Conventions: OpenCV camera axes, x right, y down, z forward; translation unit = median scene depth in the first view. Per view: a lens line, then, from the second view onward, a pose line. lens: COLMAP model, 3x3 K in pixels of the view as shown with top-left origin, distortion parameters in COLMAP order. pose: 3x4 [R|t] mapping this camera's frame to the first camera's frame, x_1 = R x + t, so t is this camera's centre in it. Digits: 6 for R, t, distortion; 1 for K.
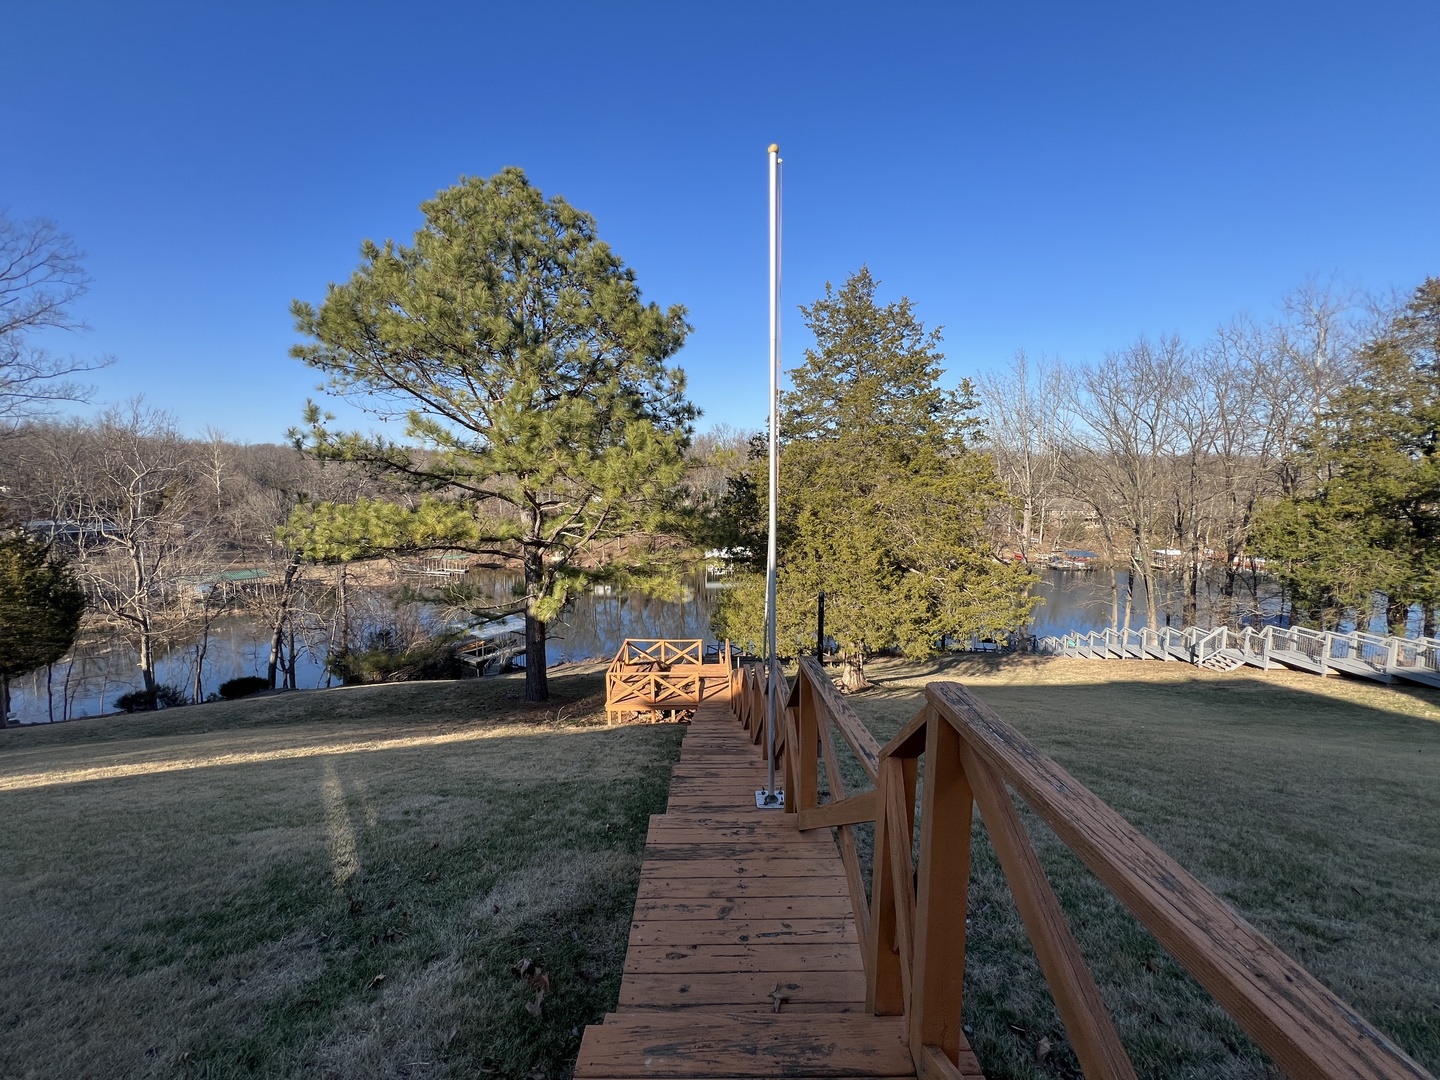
lens RADIAL K [[576.9, 0, 716.2], [0, 576.9, 540.9], [0, 0, 1]] dist [0.001084, 0.000124]
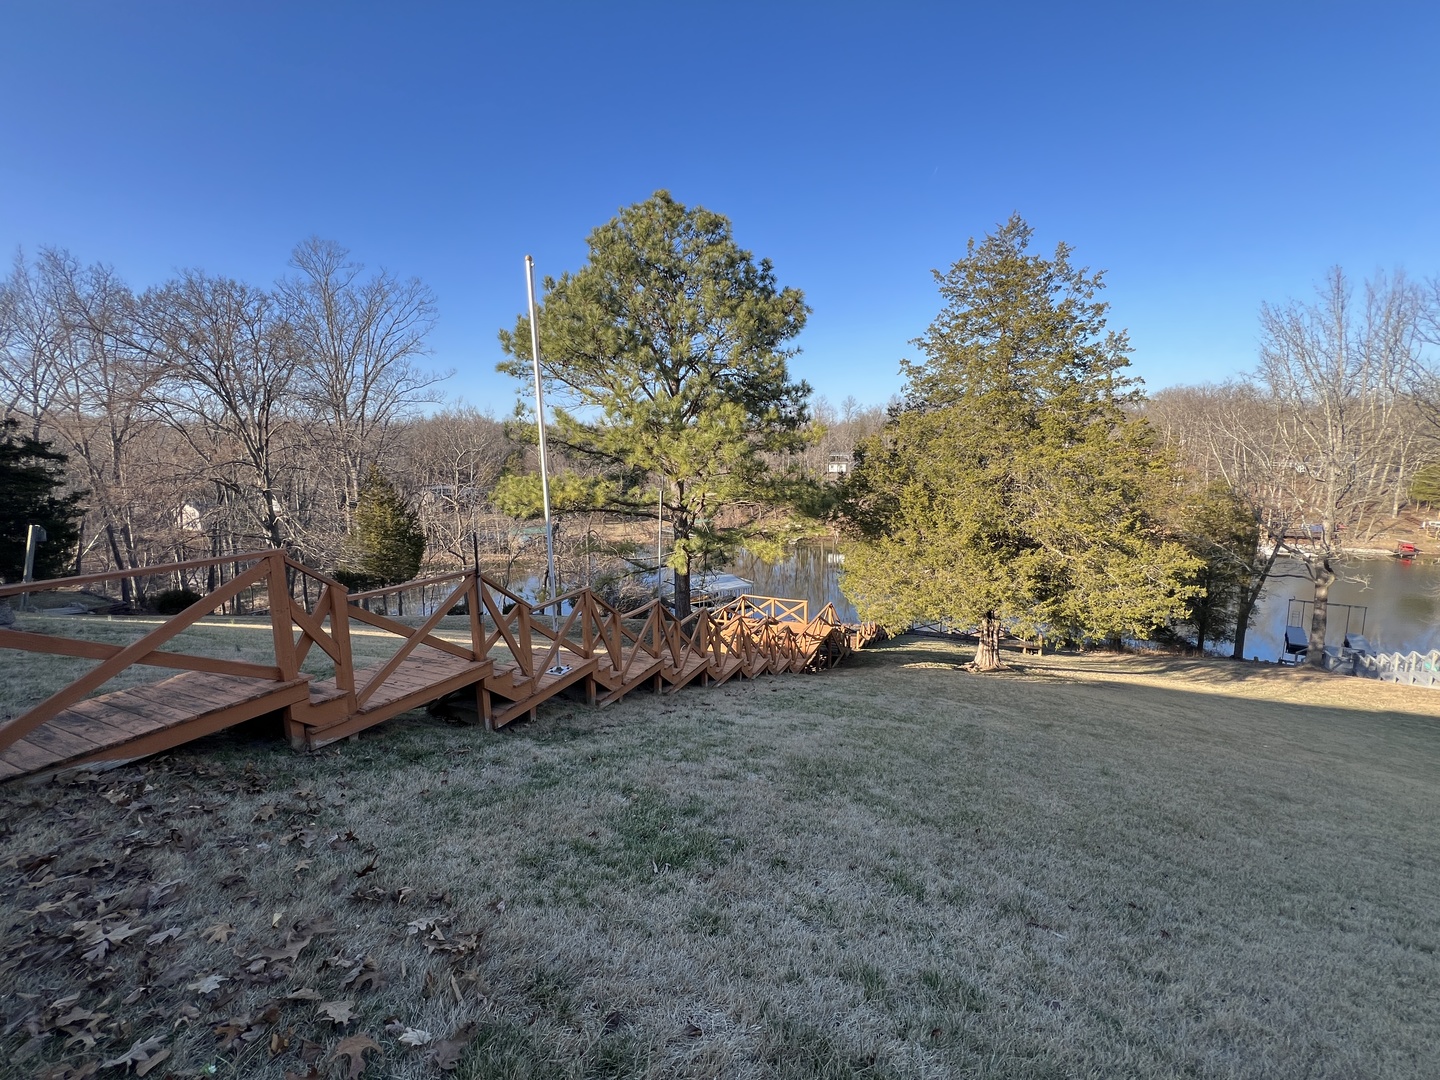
lens RADIAL K [[575.9, 0, 720.0], [0, 575.9, 540.0], [0, 0, 1]] dist [0.001107, 0.000172]
pose [[0.911667, 0.046583, -0.408282, 0.246134], [-0.025422, 0.998044, 0.057106, -0.001446], [0.410143, -0.041683, 0.911068, -0.050410]]
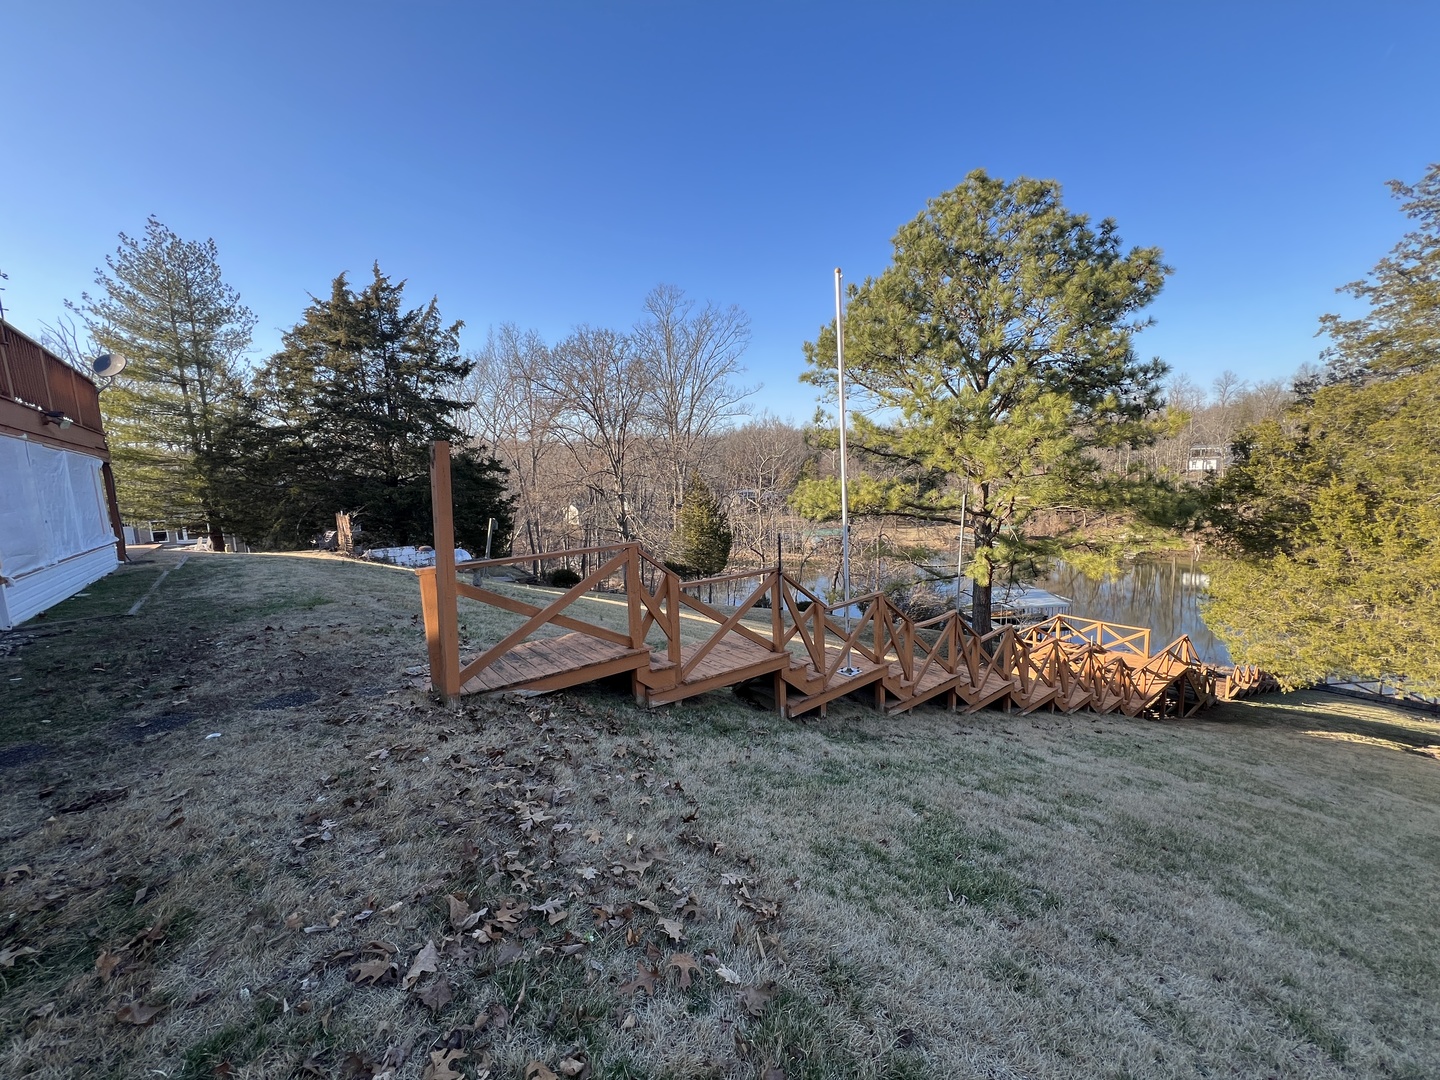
lens RADIAL K [[577.6, 0, 723.2], [0, 577.6, 540.5], [0, 0, 1]] dist [-0.000251, 0.000284]
pose [[0.611793, 0.074641, -0.787489, 0.244478], [-0.034846, 0.997115, 0.067438, -0.001862], [0.790250, -0.013818, 0.612629, -0.053887]]
